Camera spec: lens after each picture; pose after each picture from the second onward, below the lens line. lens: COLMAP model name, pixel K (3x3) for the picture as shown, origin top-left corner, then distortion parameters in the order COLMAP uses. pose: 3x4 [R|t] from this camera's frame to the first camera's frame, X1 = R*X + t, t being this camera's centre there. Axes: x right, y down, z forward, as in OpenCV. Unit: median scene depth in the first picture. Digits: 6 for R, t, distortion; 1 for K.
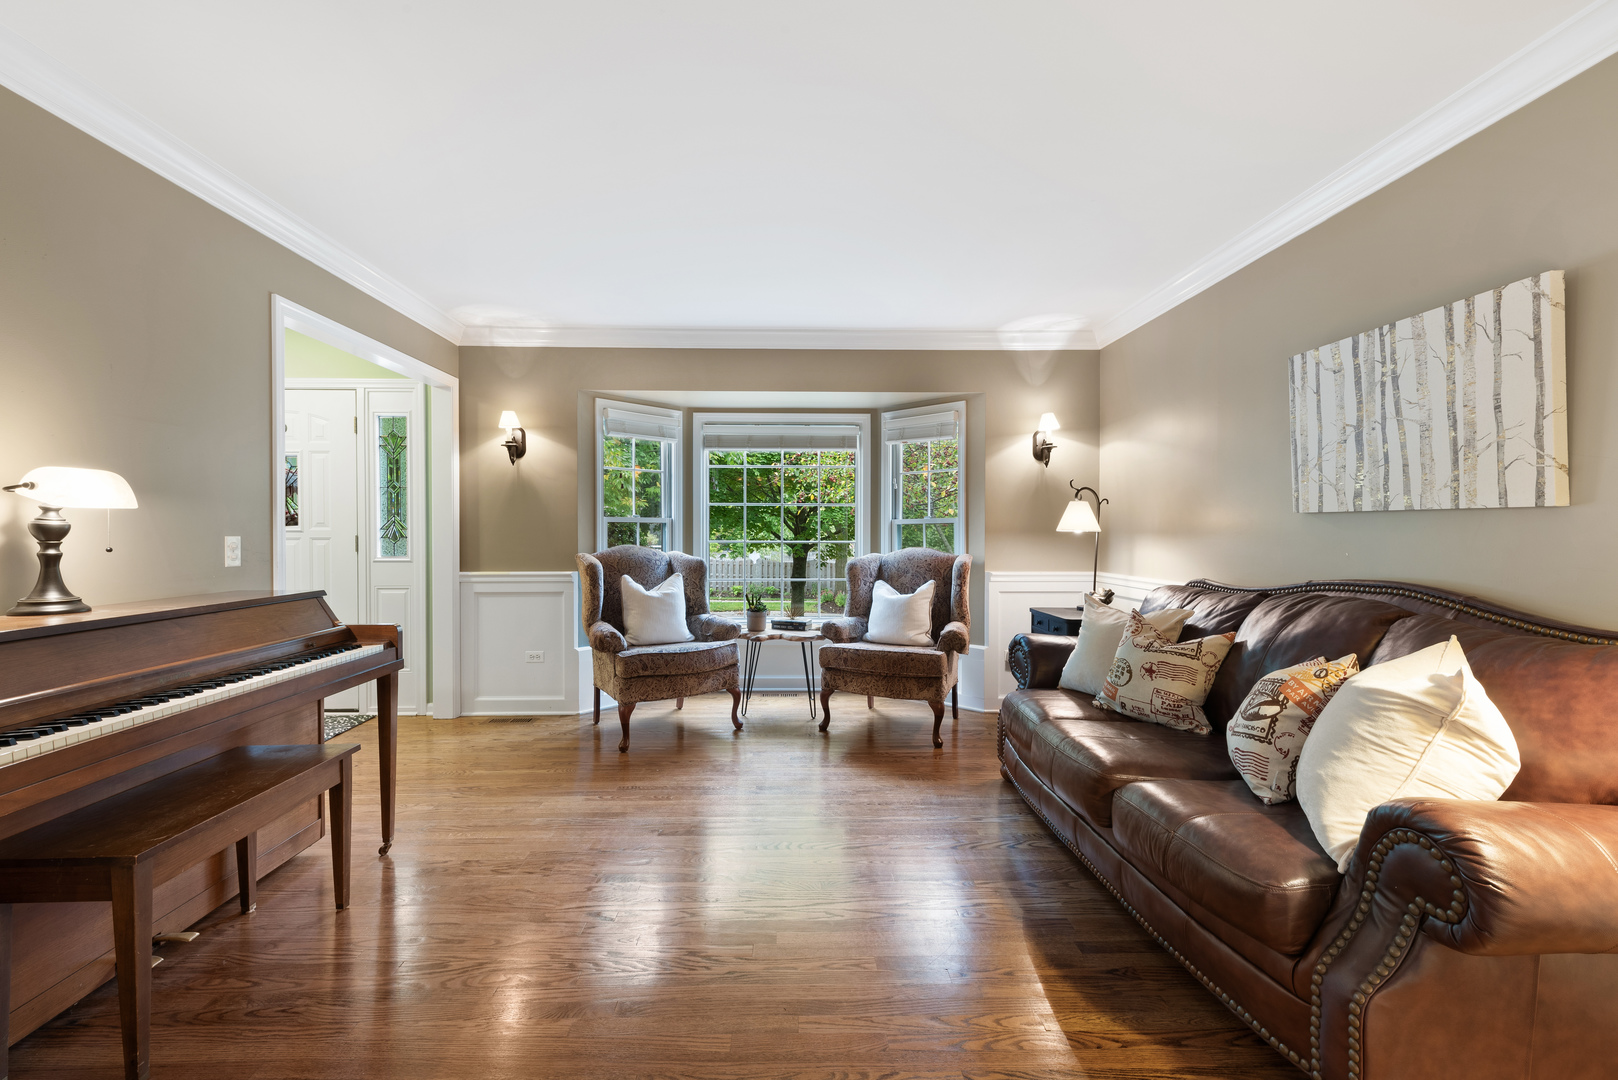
lens RADIAL K [[683.3, 0, 809.8], [0, 683.3, 530.6], [0, 0, 1]] dist [0.000020, 0.000000]
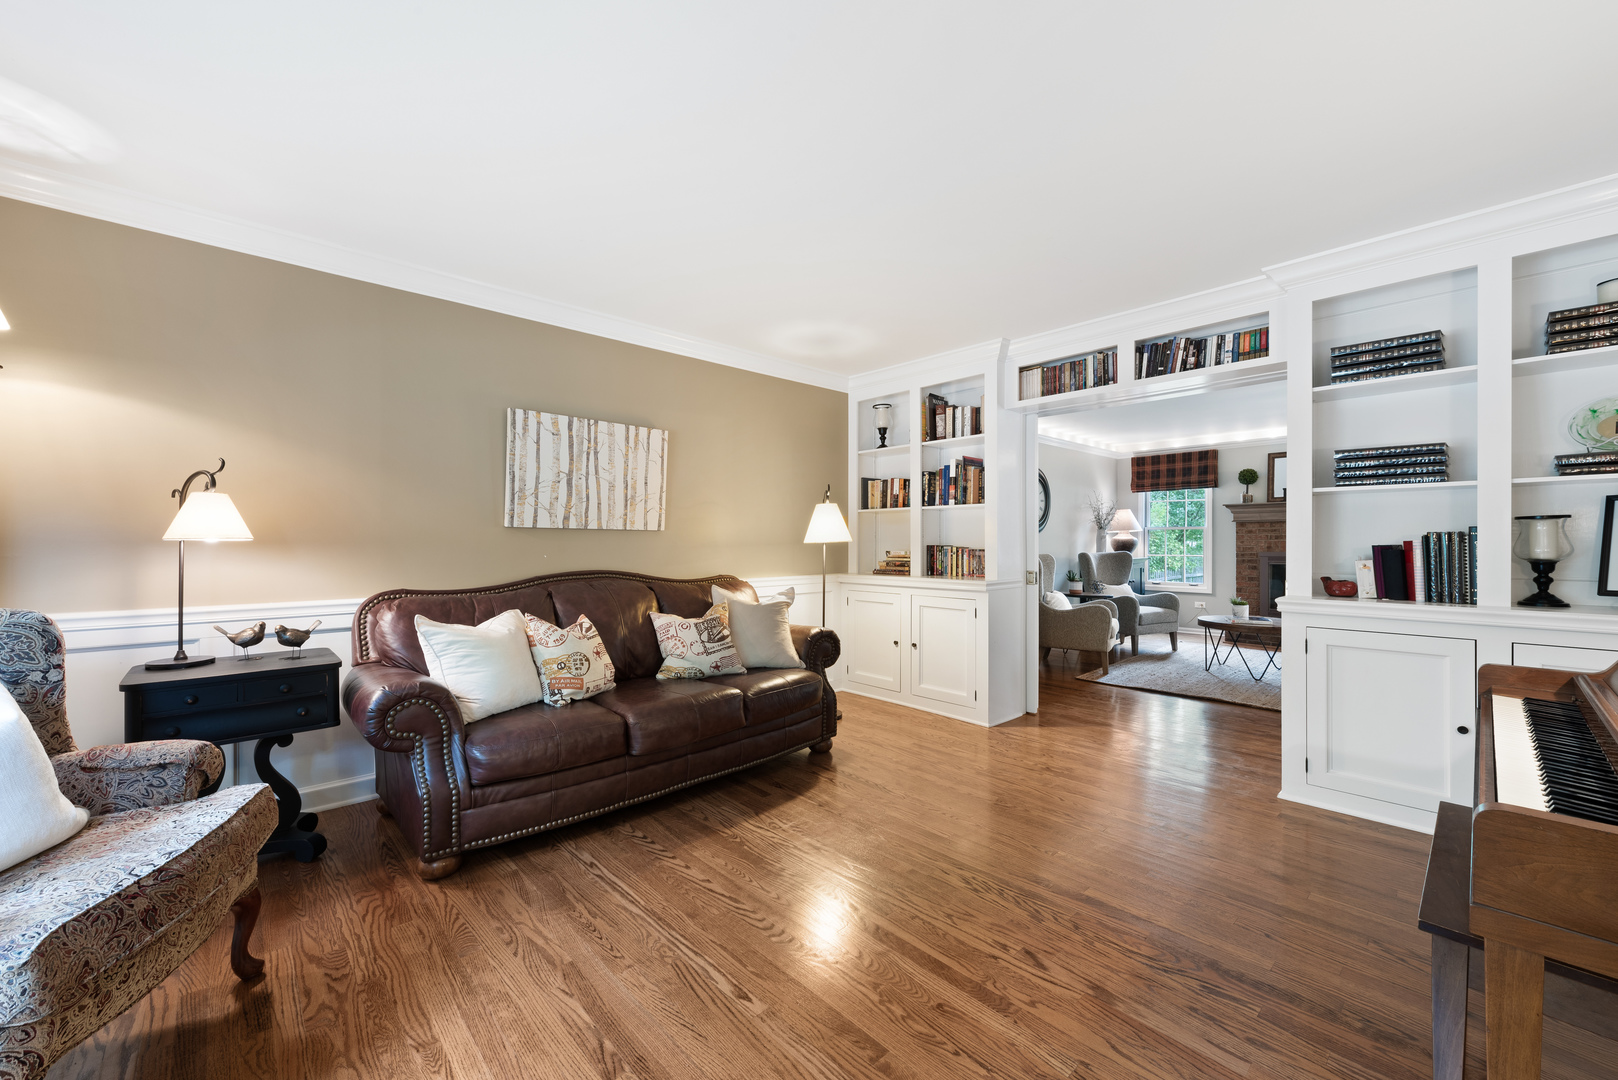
lens RADIAL K [[633.8, 0, 812.6], [0, 633.8, 535.6], [0, 0, 1]] dist [0.004254, -0.001194]
pose [[-0.672791, 0.015018, 0.739680, -0.679118], [0.006002, 0.999872, -0.014842, 0.013355], [-0.739809, -0.005546, -0.672795, 1.639365]]
